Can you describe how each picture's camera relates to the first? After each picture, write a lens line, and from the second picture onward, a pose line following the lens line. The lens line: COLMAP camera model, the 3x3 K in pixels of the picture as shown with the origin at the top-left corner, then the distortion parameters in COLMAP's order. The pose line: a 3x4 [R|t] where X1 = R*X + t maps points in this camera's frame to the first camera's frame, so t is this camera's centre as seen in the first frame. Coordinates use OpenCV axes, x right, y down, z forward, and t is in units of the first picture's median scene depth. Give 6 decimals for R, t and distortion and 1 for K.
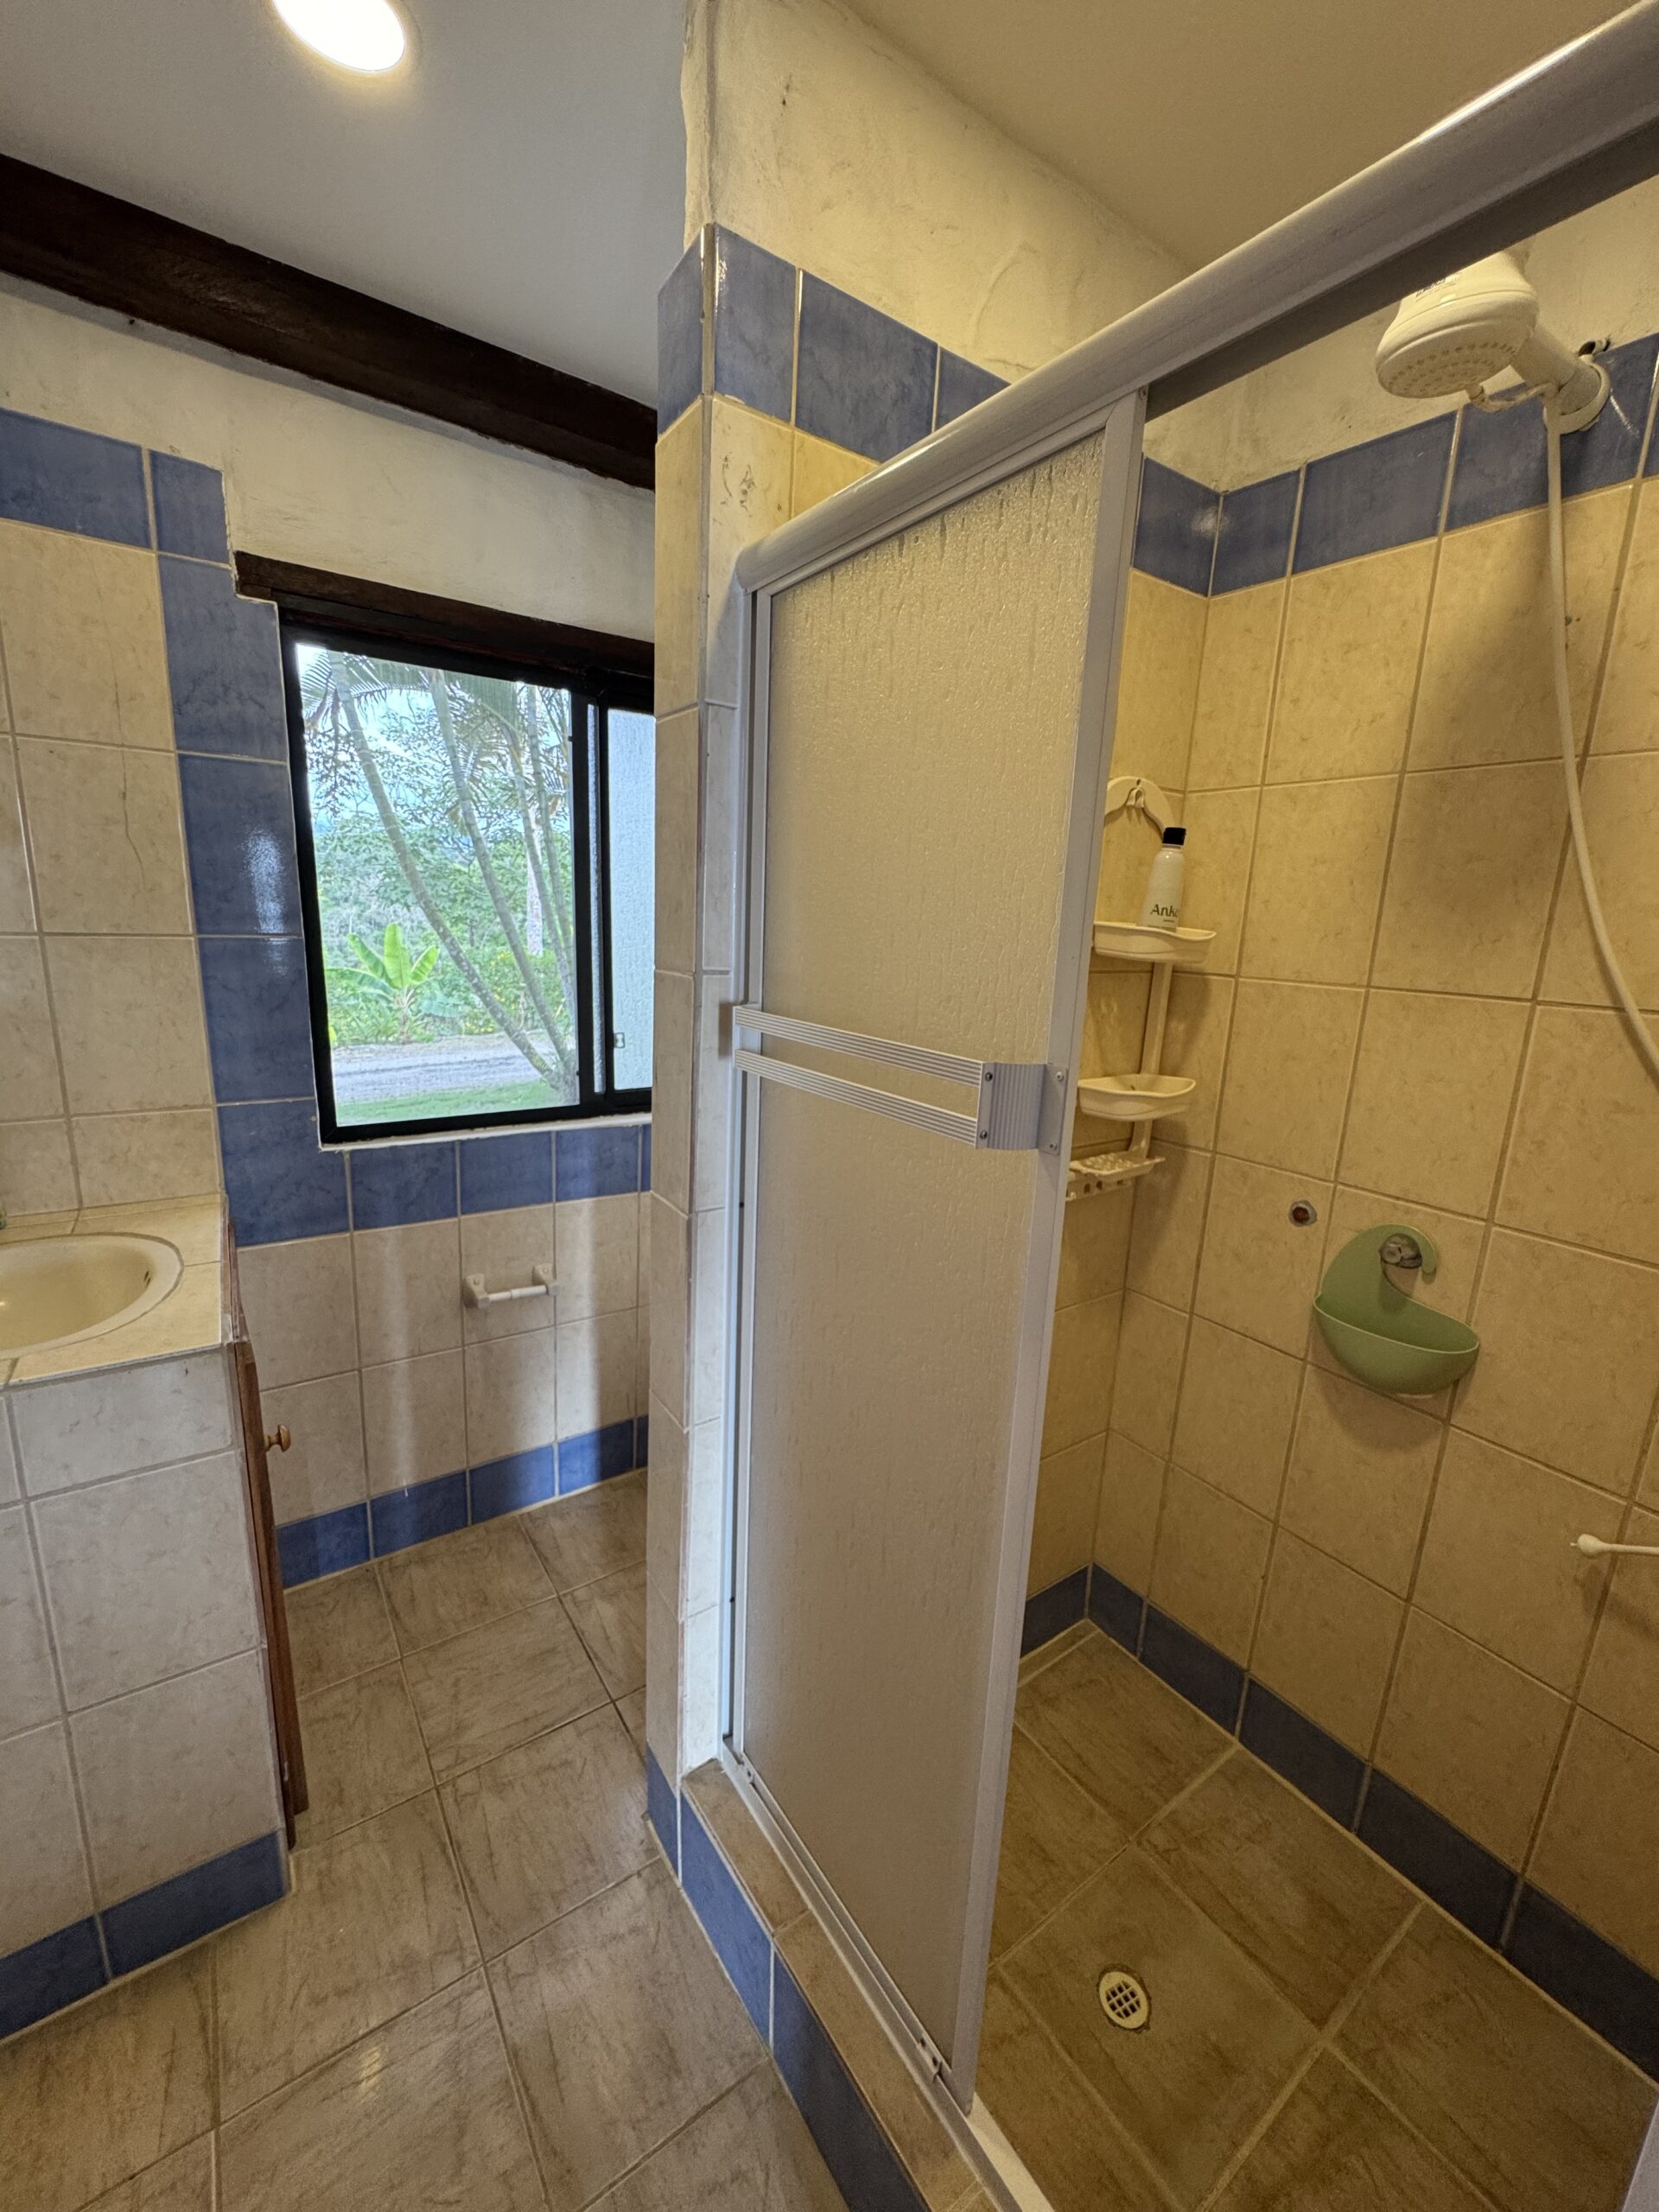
lens RADIAL K [[881.1, 0, 829.7], [0, 881.1, 1101.8], [0, 0, 1]] dist [-0.004237, 0.000657]
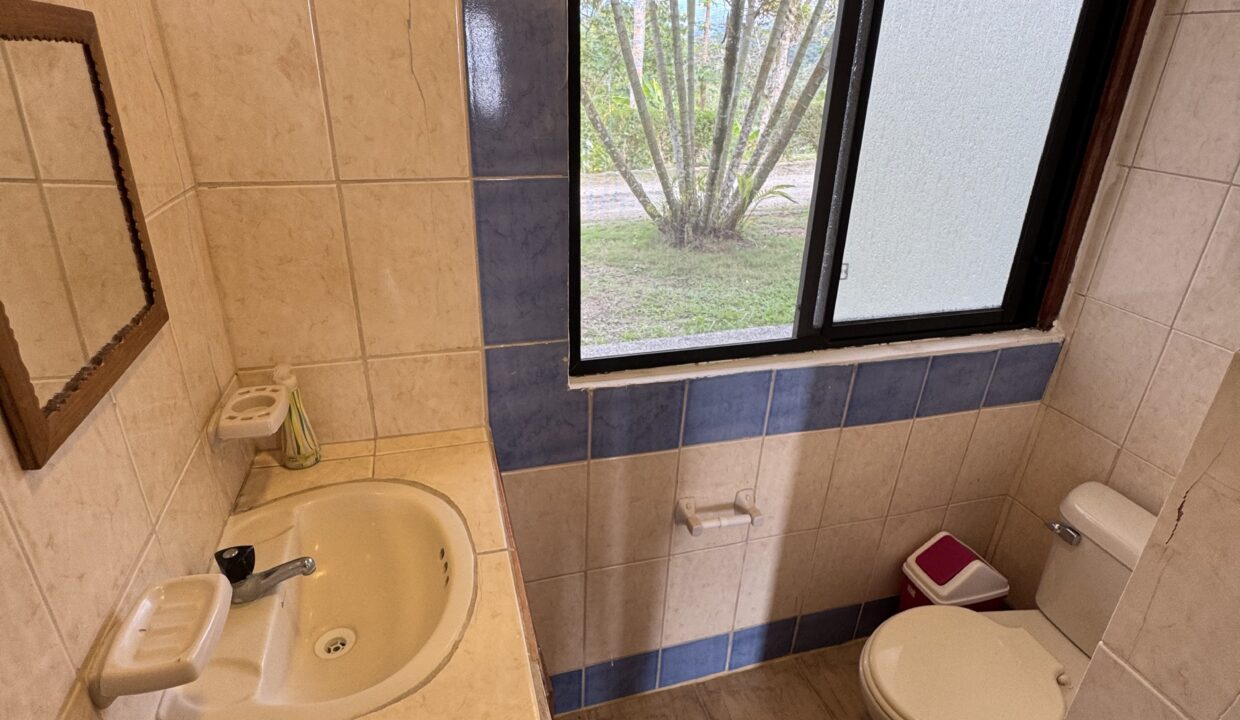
lens RADIAL K [[661.5, 0, 619.5], [0, 661.5, 361.0], [0, 0, 1]] dist [-0.005806, -0.000193]
pose [[0.949373, 0.118045, -0.291128, -0.310908], [-0.054483, 0.974543, 0.217481, -0.146363], [0.309390, -0.190609, 0.931636, 0.321032]]
